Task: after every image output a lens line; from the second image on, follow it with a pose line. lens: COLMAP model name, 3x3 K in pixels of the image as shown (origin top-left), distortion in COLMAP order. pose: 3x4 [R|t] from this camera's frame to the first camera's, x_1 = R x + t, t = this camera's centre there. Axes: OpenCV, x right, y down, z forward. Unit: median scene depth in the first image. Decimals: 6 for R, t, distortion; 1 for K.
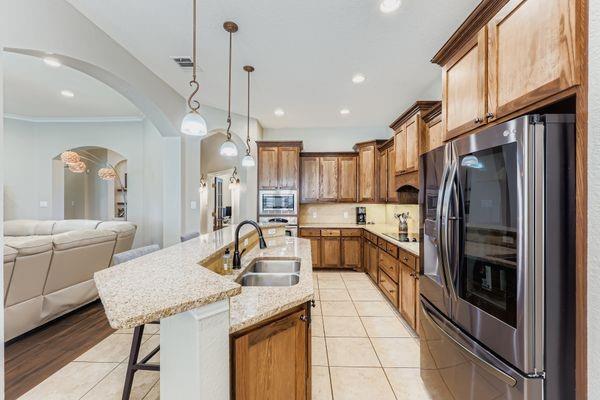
lens RADIAL K [[244.4, 0, 300.0], [0, 244.4, 200.0], [0, 0, 1]] dist [-0.000363, -0.000071]
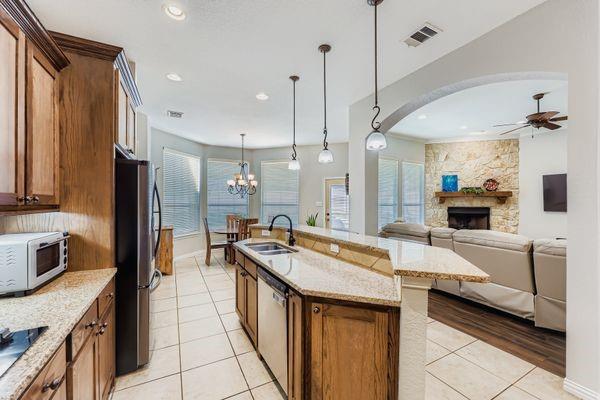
lens RADIAL K [[244.4, 0, 300.0], [0, 244.4, 200.0], [0, 0, 1]] dist [-0.000363, -0.000071]
pose [[-0.868369, -0.000167, -0.495918, 0.179817], [0.003119, 0.999978, -0.005798, 0.000011], [0.495908, -0.006582, -0.868350, 0.903852]]
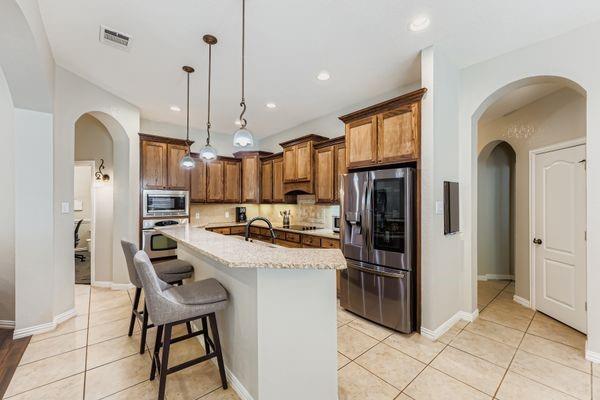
lens RADIAL K [[244.4, 0, 300.0], [0, 244.4, 200.0], [0, 0, 1]] dist [-0.000363, -0.000071]
pose [[0.747059, 0.004368, 0.664743, -0.328342], [-0.001936, 0.999988, -0.004394, 0.000161], [-0.664754, 0.001996, 0.747059, -0.029829]]
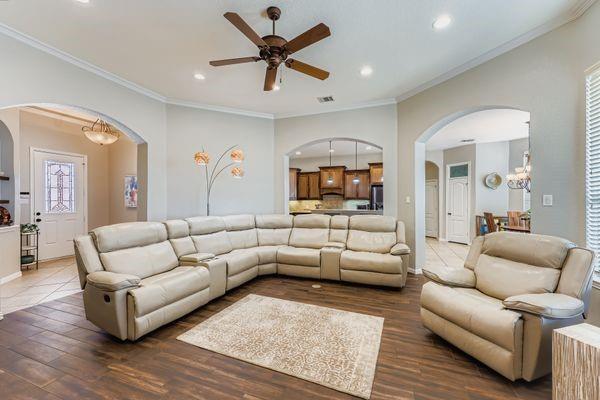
lens RADIAL K [[244.4, 0, 300.0], [0, 244.4, 200.0], [0, 0, 1]] dist [-0.000363, -0.000071]
pose [[0.325841, 0.002411, 0.945422, -1.535141], [0.000577, 0.999996, -0.002749, 0.017856], [-0.945424, 0.001441, 0.325838, 0.320865]]
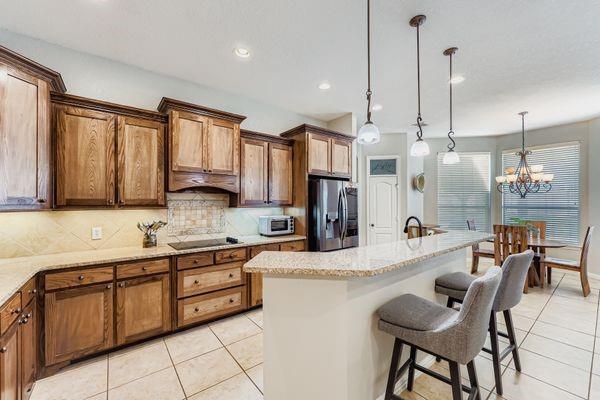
lens RADIAL K [[244.4, 0, 300.0], [0, 244.4, 200.0], [0, 0, 1]] dist [-0.000363, -0.000071]
pose [[-0.643567, 0.009545, 0.765330, -0.335630], [-0.000045, 0.999922, -0.012508, 0.000273], [-0.765390, -0.008084, -0.643516, 0.923352]]
